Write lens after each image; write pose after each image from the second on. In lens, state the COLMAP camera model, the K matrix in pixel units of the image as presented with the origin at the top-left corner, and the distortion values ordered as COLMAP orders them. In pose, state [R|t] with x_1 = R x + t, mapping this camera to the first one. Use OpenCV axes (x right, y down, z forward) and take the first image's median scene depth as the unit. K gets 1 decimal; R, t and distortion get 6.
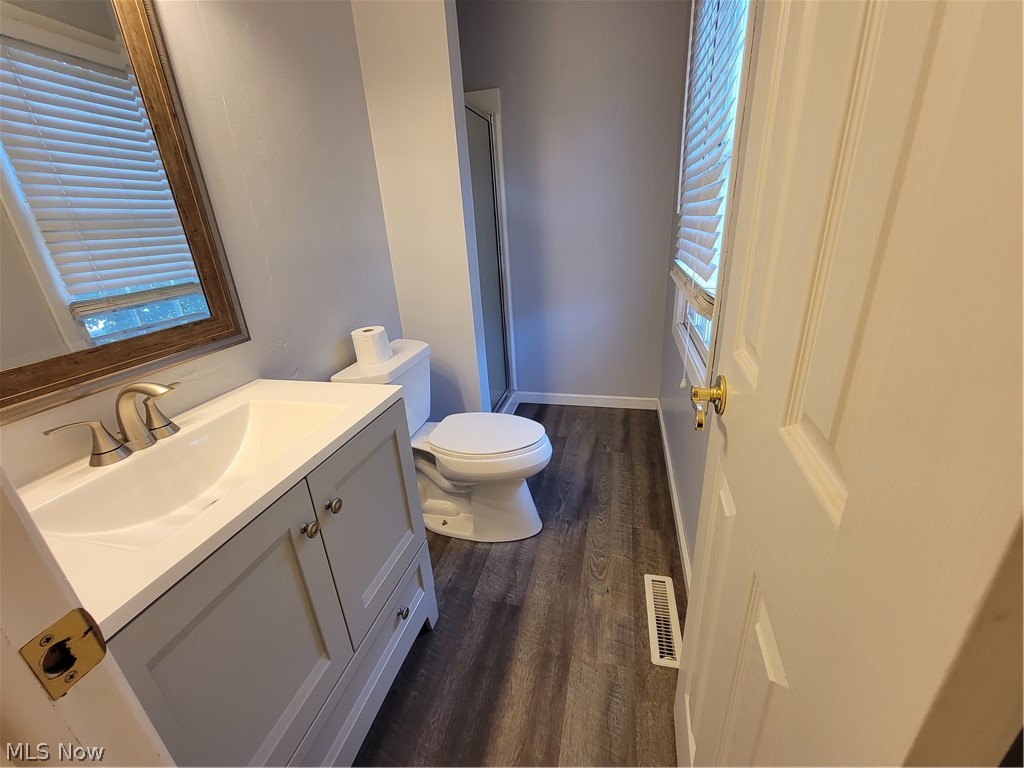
lens RADIAL K [[422.1, 0, 511.9], [0, 422.1, 385.8], [0, 0, 1]] dist [-0.005486, 0.000044]
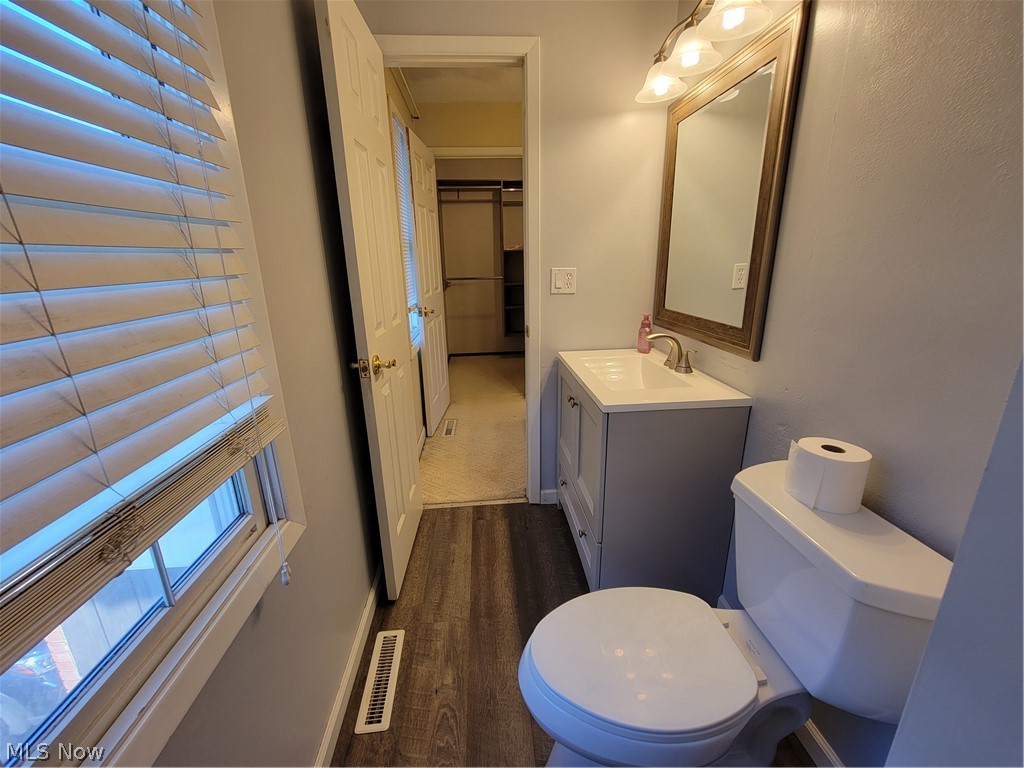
lens RADIAL K [[422.1, 0, 512.7], [0, 422.1, 384.0], [0, 0, 1]] dist [-0.005486, 0.000044]
pose [[-0.945553, 0.165278, -0.280380, 0.248100], [-0.043752, 0.789099, 0.612706, -0.641183], [0.322515, 0.591613, -0.738903, 1.507310]]
